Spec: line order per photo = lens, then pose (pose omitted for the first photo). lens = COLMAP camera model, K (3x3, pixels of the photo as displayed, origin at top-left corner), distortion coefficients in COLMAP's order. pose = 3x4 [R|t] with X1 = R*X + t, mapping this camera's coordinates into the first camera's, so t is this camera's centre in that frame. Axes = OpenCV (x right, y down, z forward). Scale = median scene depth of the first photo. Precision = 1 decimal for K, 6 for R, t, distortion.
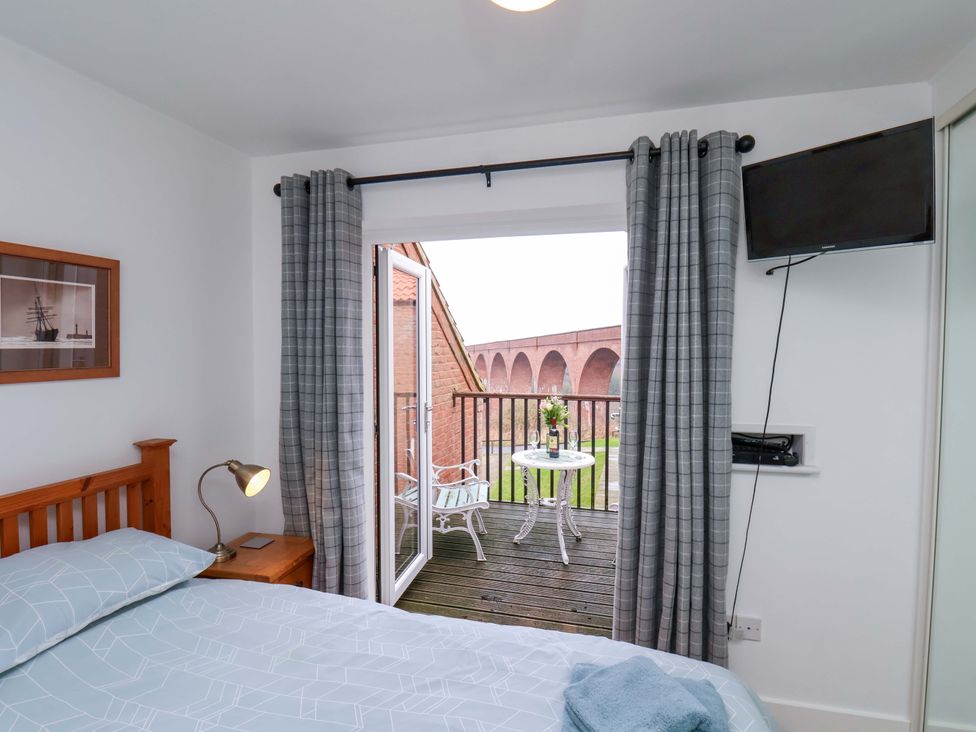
lens RADIAL K [[511.3, 0, 493.9], [0, 511.3, 371.0], [0, 0, 1]] dist [0.000113, -0.013082]
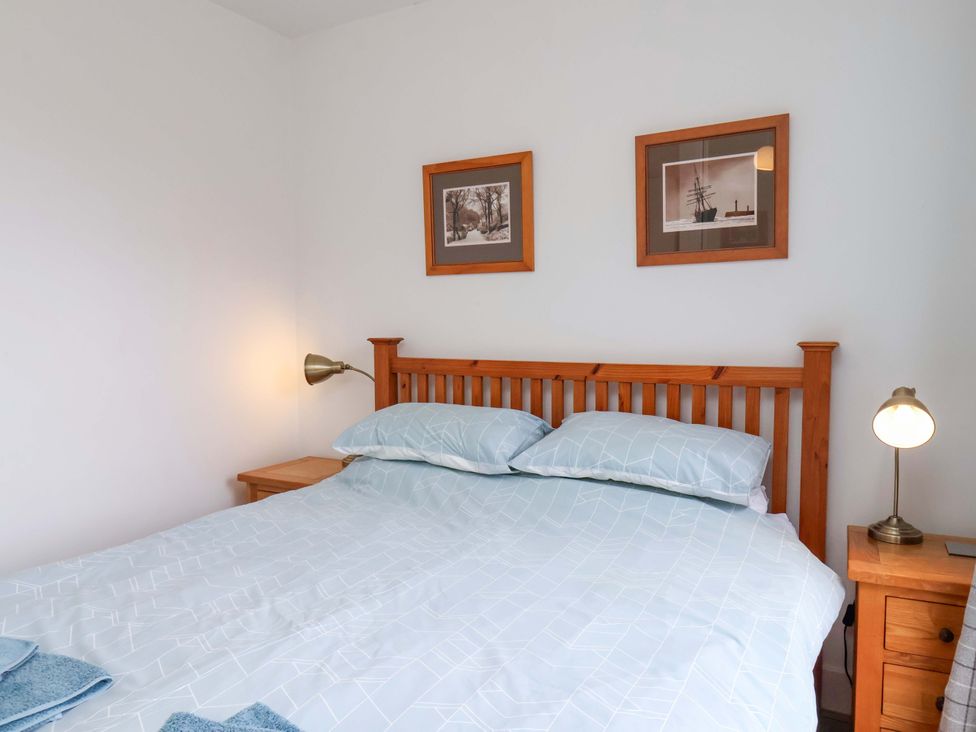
lens RADIAL K [[698.4, 0, 489.8], [0, 698.4, 374.9], [0, 0, 1]] dist [0.003079, -0.003317]
pose [[-0.244482, 0.064789, -0.967487, 0.391788], [-0.036012, 0.996470, 0.075830, 0.105758], [0.968985, 0.053380, -0.241285, 0.660508]]
